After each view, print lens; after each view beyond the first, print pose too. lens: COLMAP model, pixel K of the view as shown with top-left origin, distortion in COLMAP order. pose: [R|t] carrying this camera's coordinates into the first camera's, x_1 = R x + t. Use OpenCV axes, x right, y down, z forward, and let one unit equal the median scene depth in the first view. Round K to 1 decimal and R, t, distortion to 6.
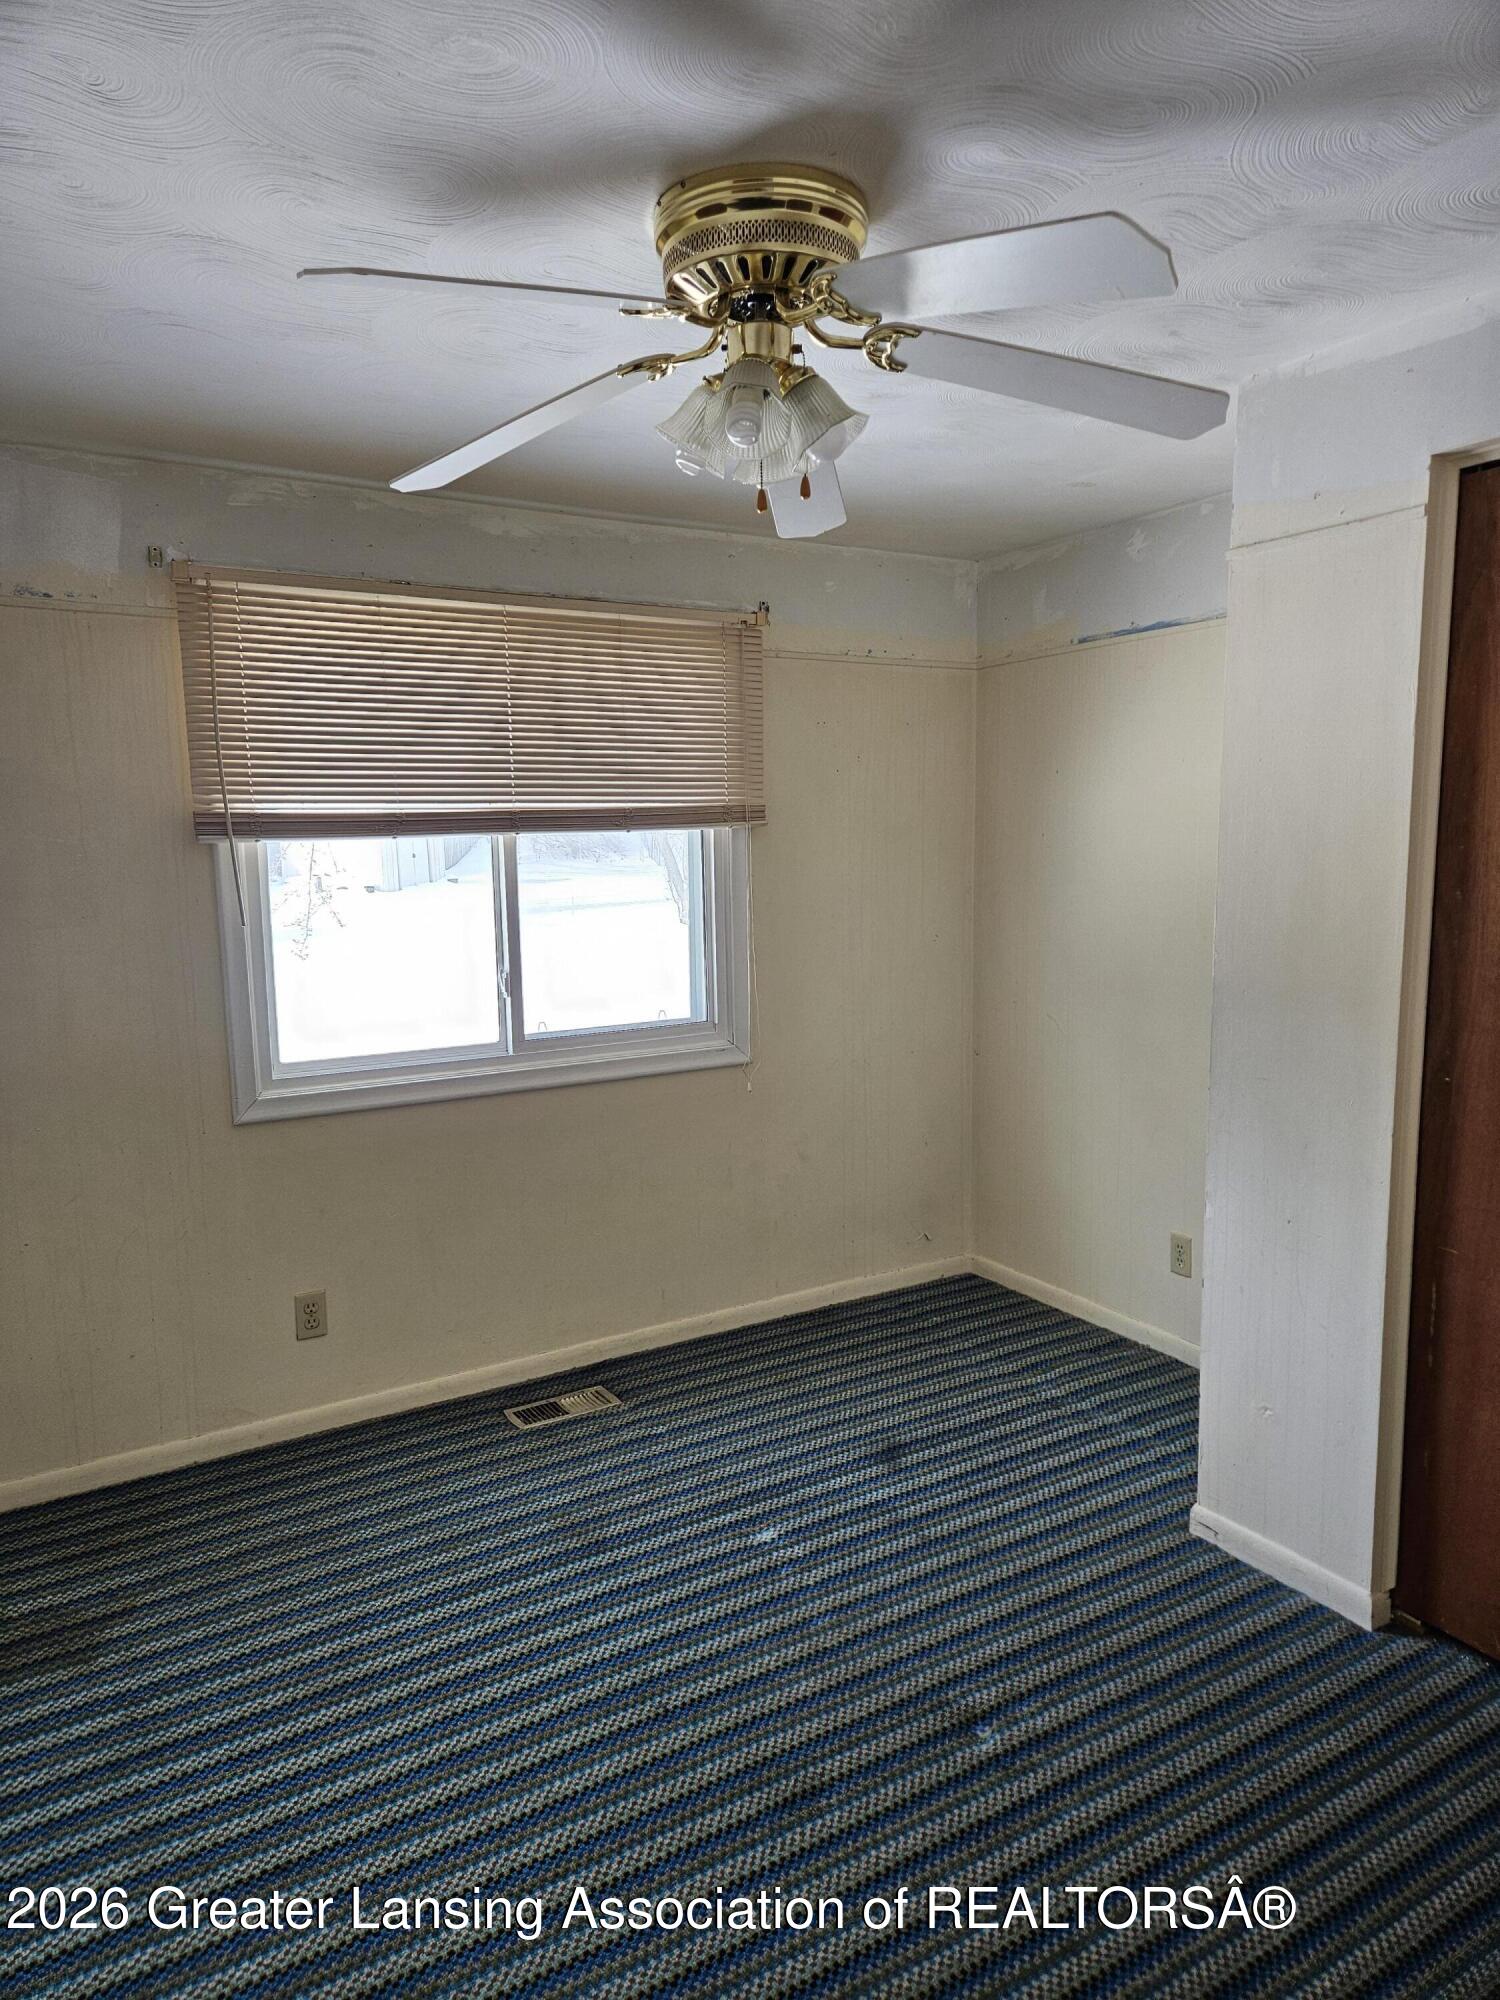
lens RADIAL K [[1319.0, 0, 757.1], [0, 1319.0, 1000.6], [0, 0, 1]] dist [0.068800, -0.041535]
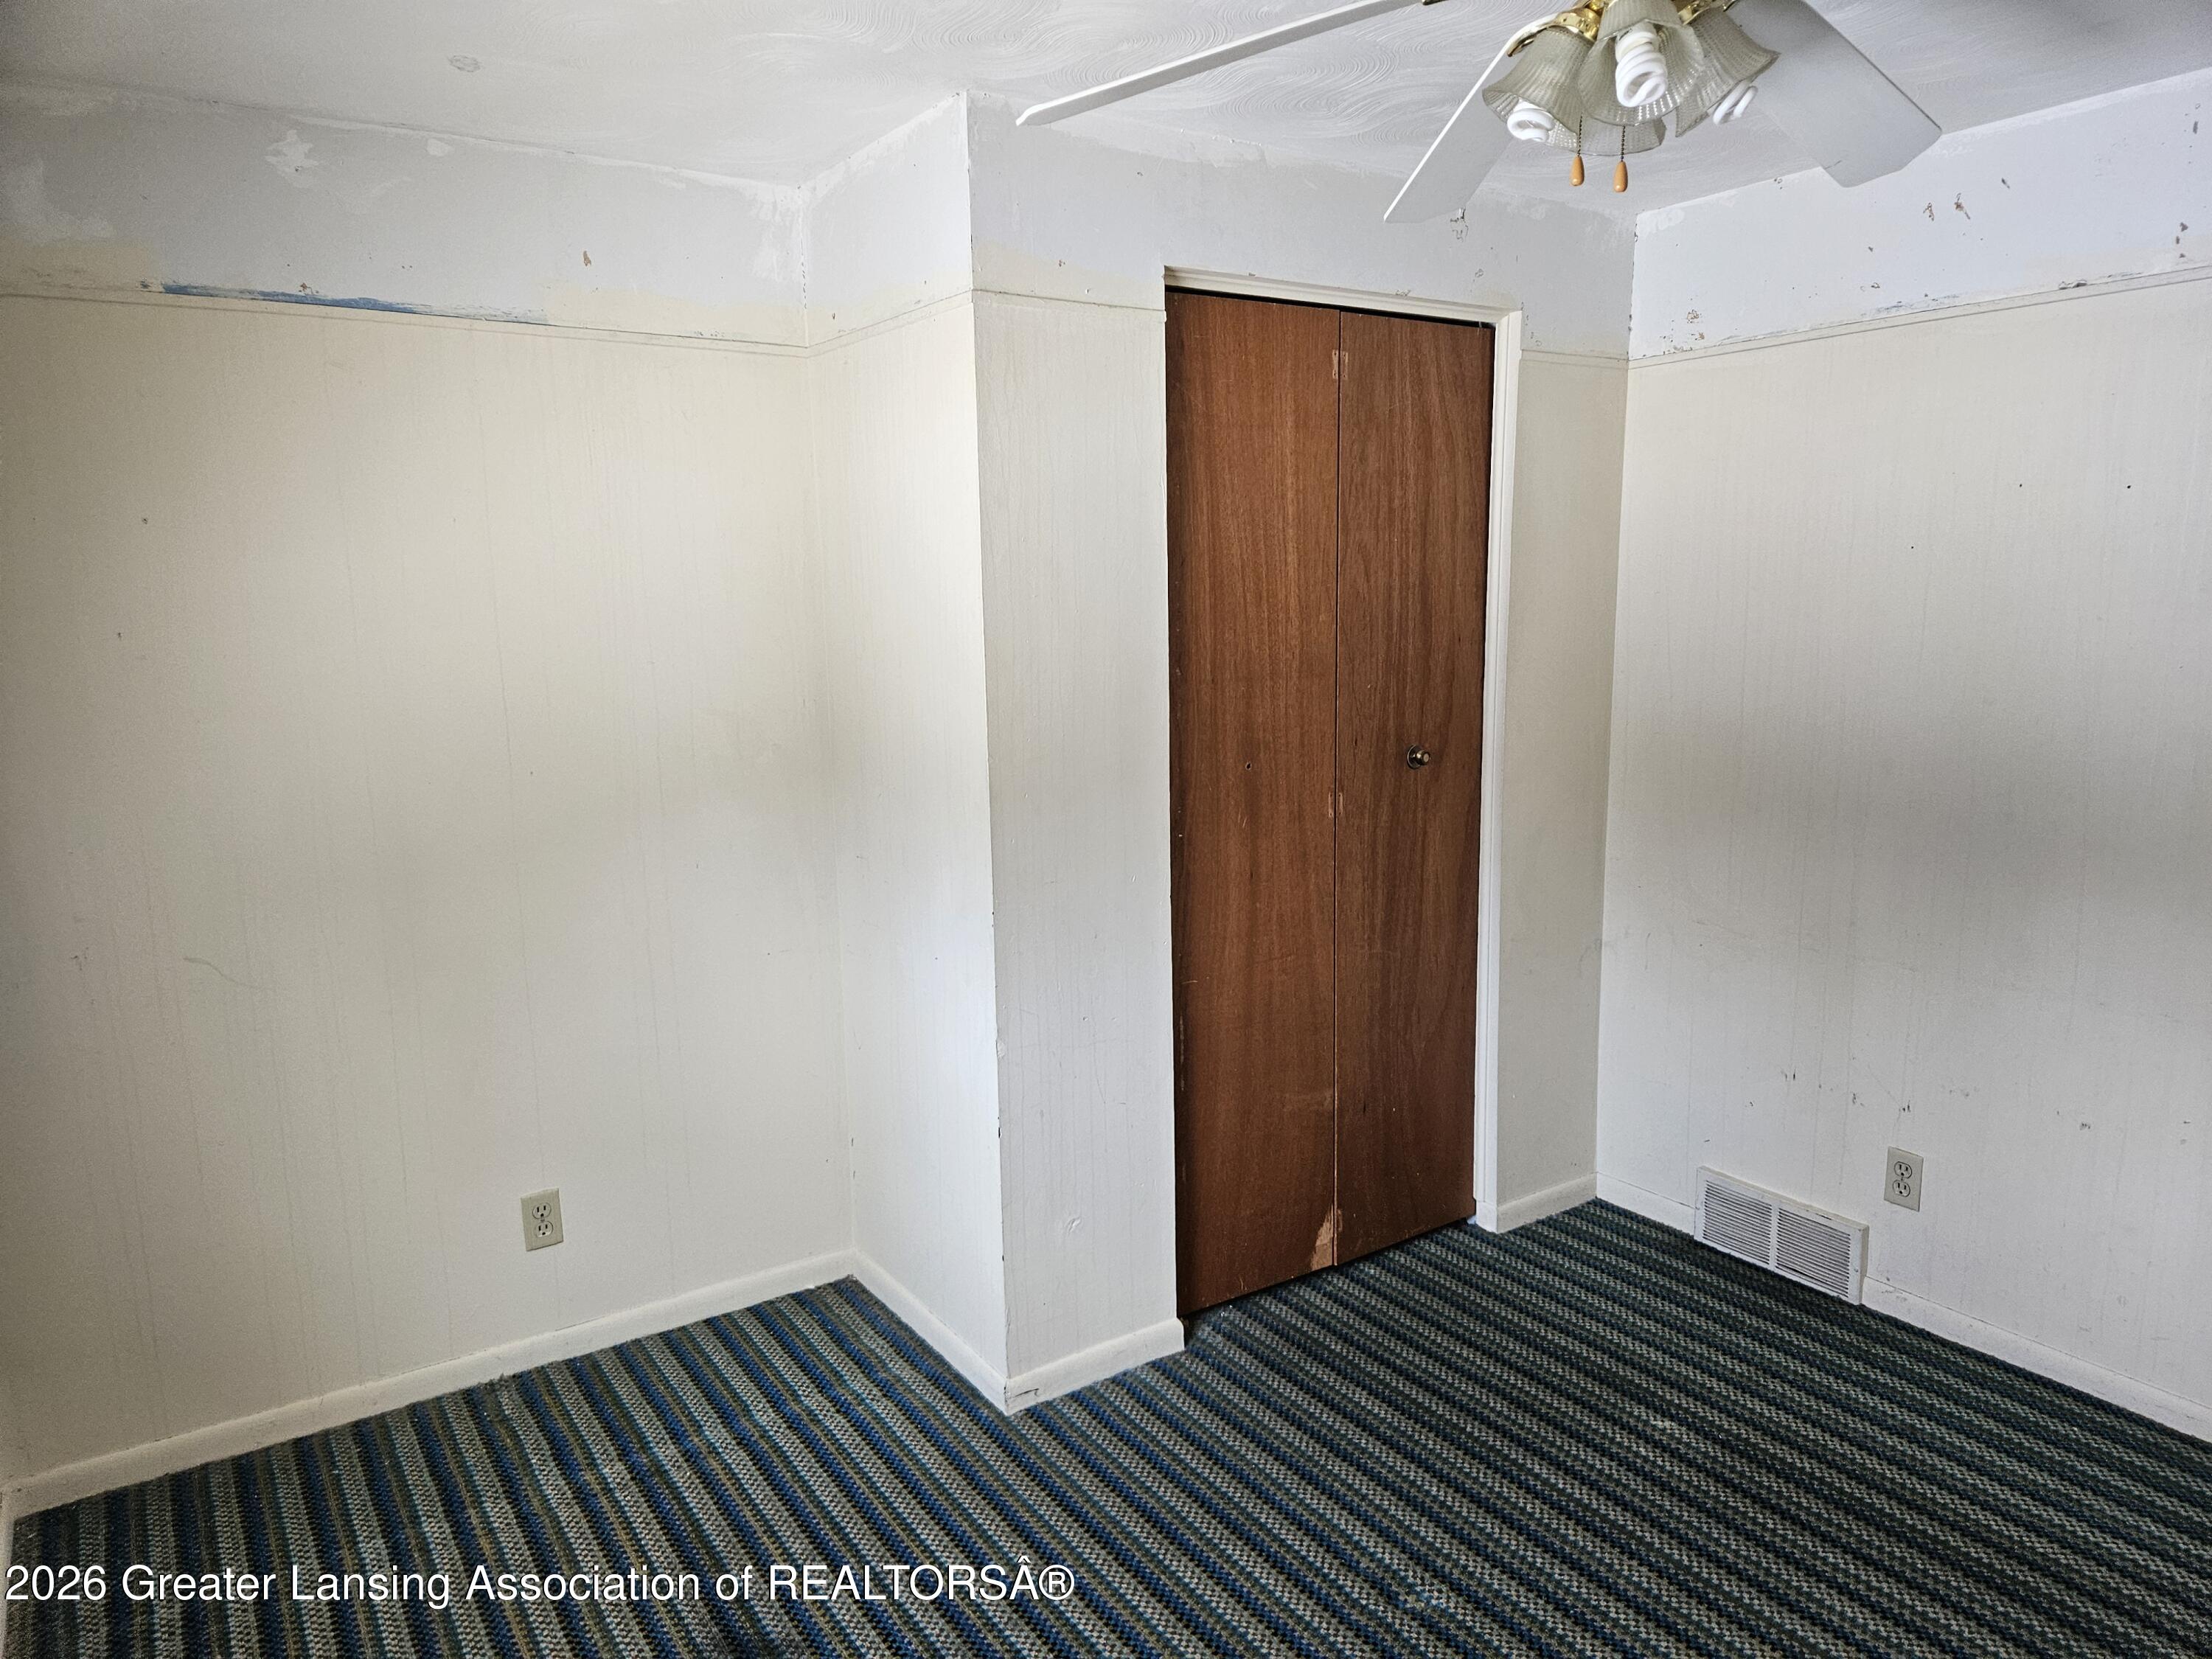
lens RADIAL K [[1458.8, 0, 1116.0], [0, 1458.8, 834.1], [0, 0, 1]] dist [0.068800, -0.041535]
pose [[-0.023949, -0.151238, 0.988207, -0.470736], [0.145437, 0.977448, 0.153116, -0.093617], [-0.989078, 0.147389, -0.001413, 0.711559]]
